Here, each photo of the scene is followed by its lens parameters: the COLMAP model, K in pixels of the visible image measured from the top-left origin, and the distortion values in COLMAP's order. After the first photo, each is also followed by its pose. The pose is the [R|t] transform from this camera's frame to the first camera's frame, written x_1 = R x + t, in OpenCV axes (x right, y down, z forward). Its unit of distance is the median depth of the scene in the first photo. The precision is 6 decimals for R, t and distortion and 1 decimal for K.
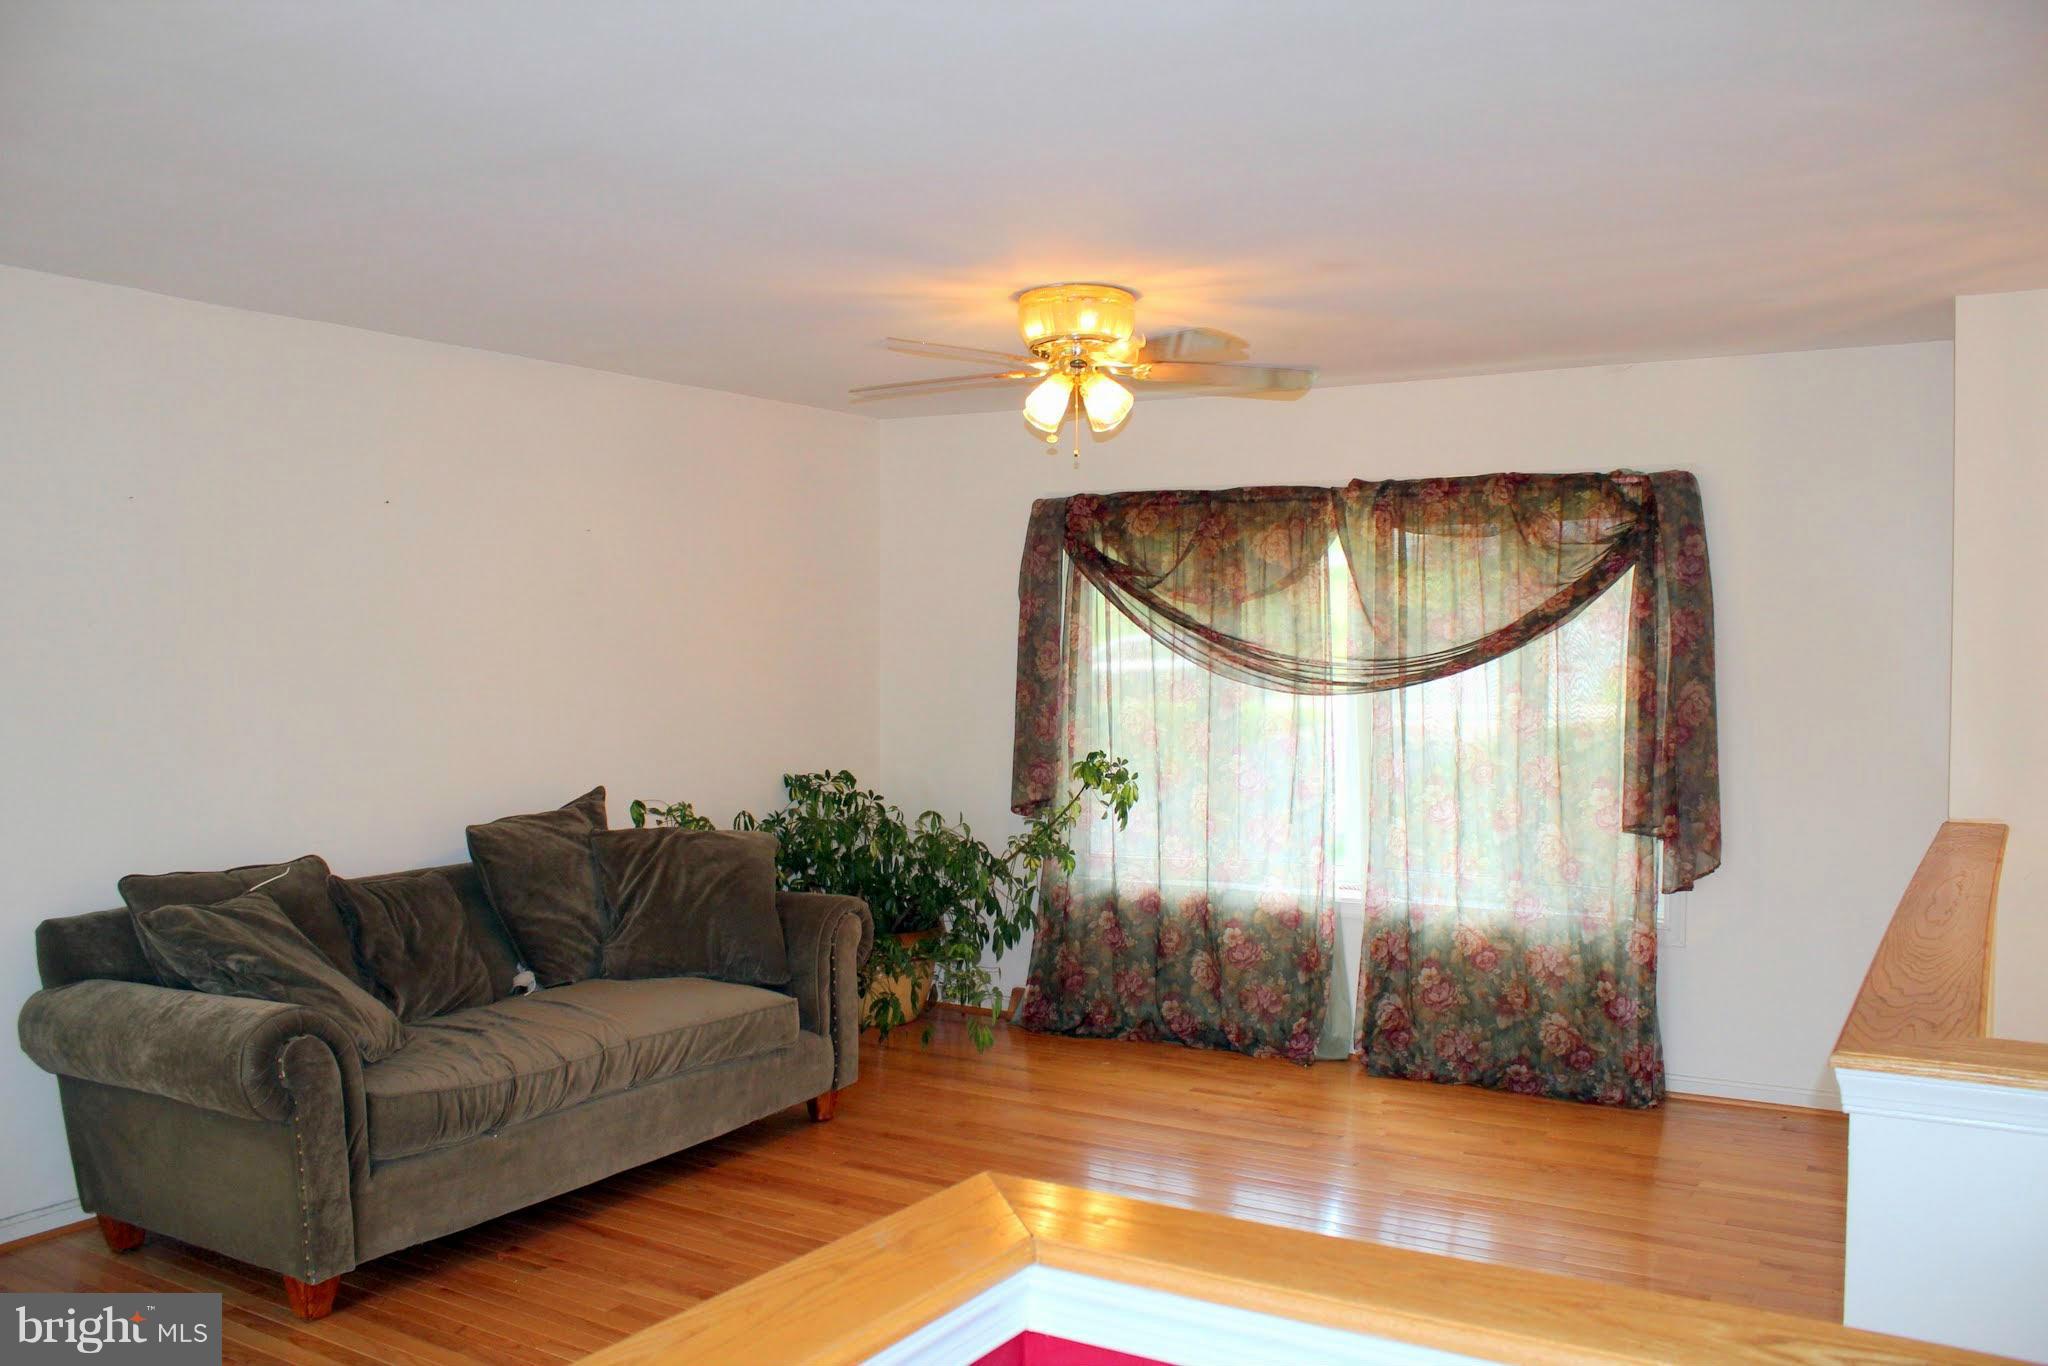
lens RADIAL K [[1685.8, 0, 1013.6], [0, 1685.8, 701.4], [0, 0, 1]] dist [-0.162033, 0.135158]
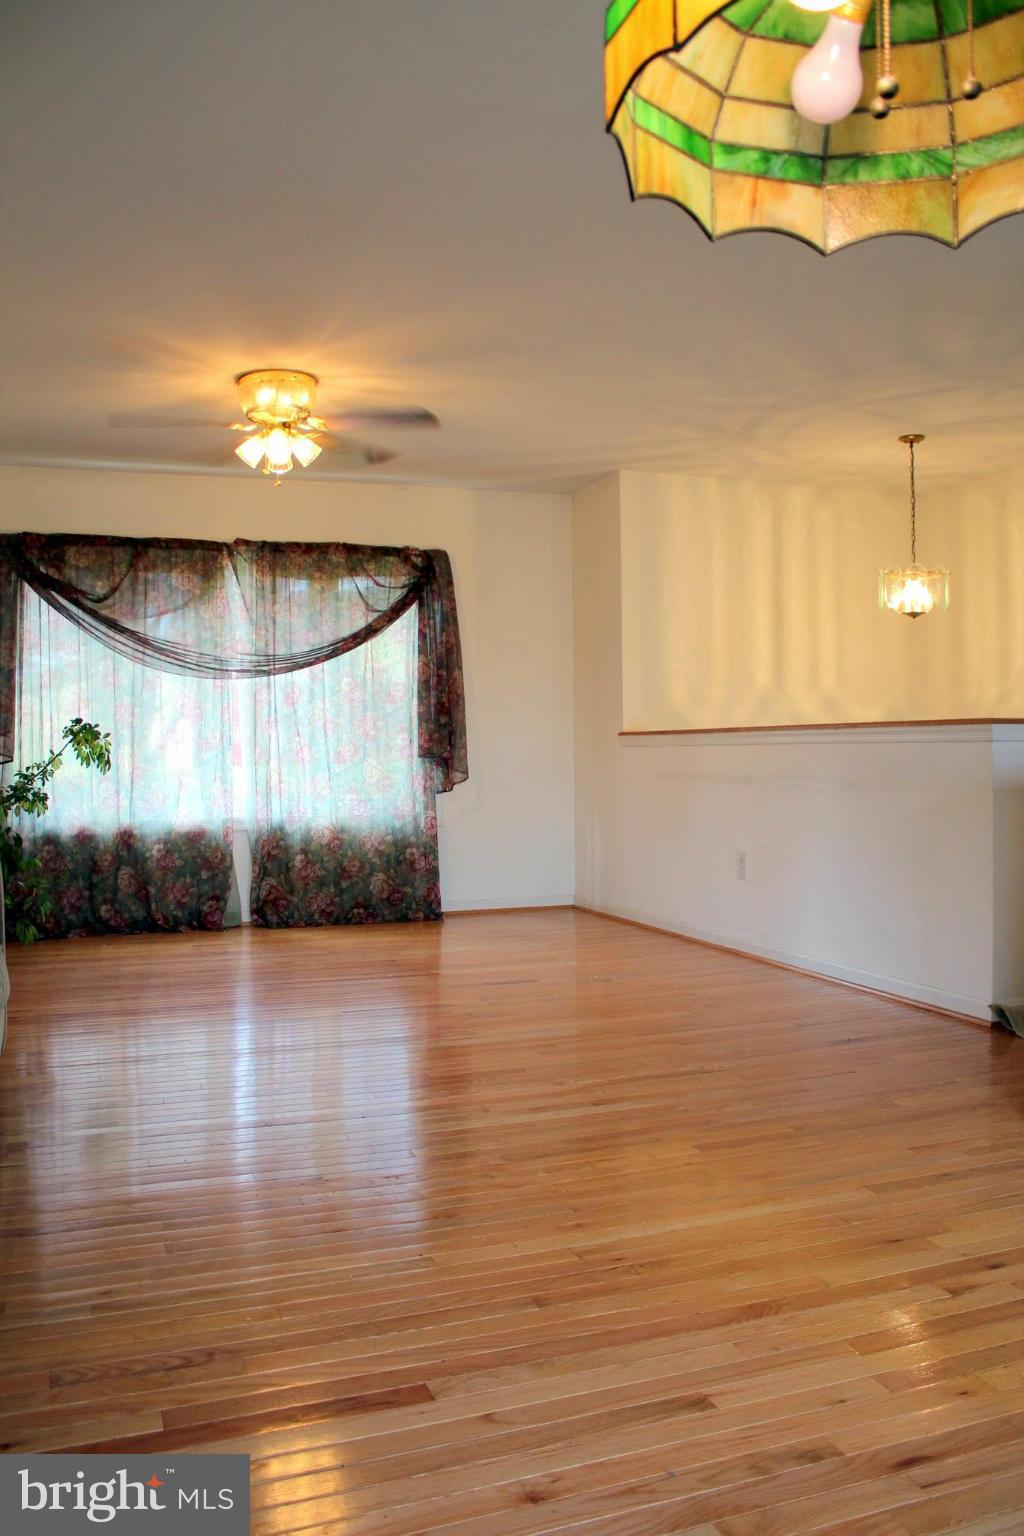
lens RADIAL K [[1264.3, 0, 517.6], [0, 1264.3, 775.6], [0, 0, 1]] dist [-0.162033, 0.135158]
pose [[0.618893, -0.021466, 0.785182, -0.545991], [0.036821, 0.999320, -0.001702, 0.095613], [-0.784612, 0.029964, 0.619263, 0.109521]]
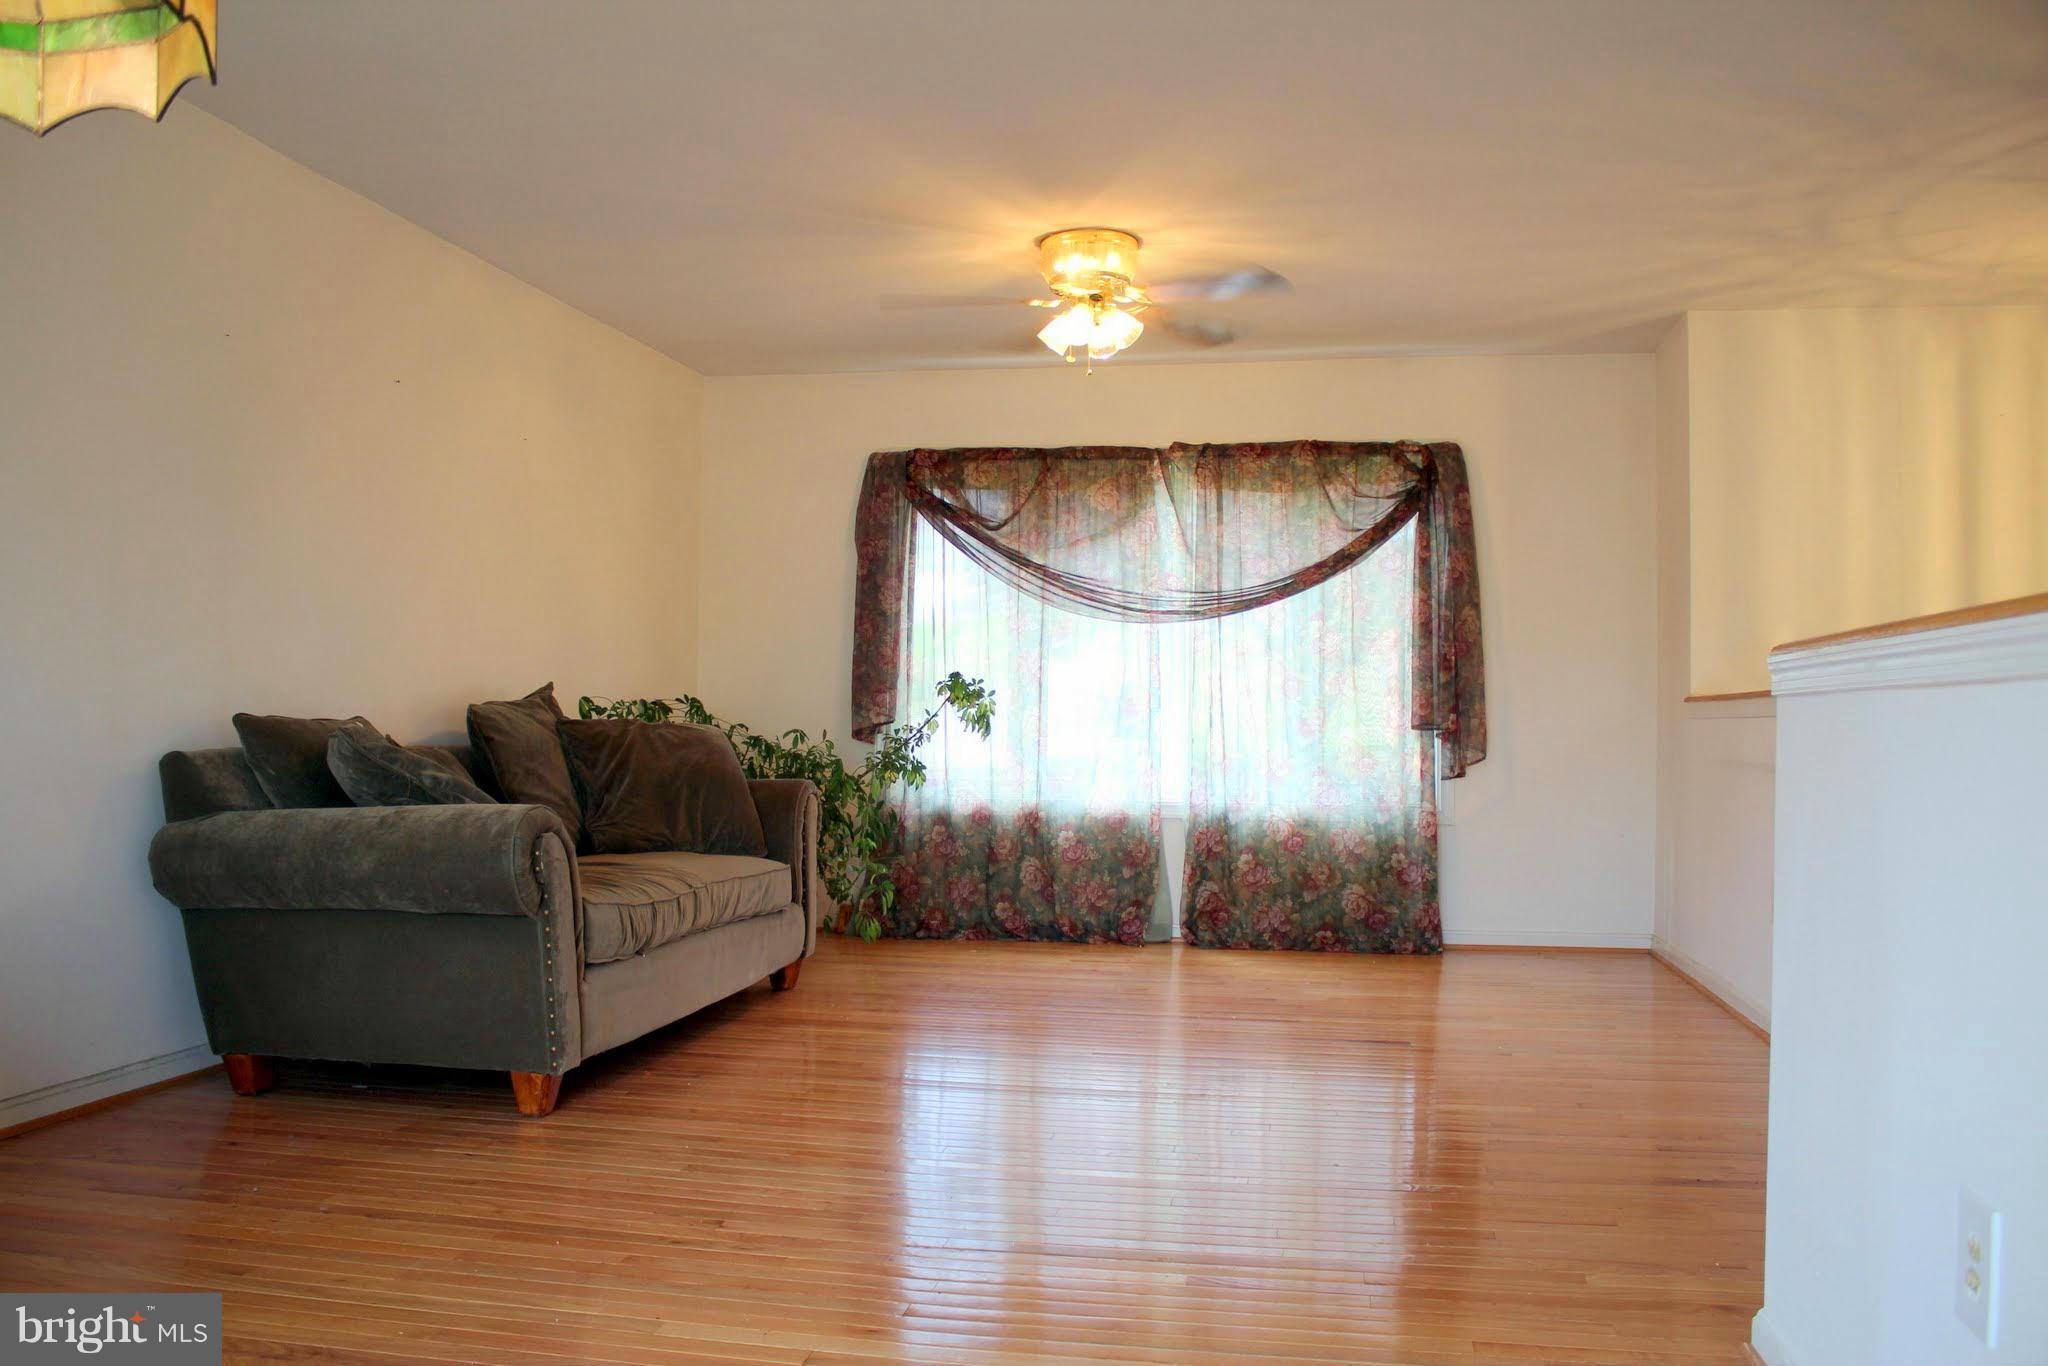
lens RADIAL K [[1685.8, 0, 1013.6], [0, 1685.8, 701.4], [0, 0, 1]] dist [-0.162033, 0.135158]
pose [[0.935651, 0.012116, 0.352717, -0.325892], [0.003129, 0.999086, -0.042619, 0.102221], [-0.352912, 0.040980, 0.934759, -0.059134]]
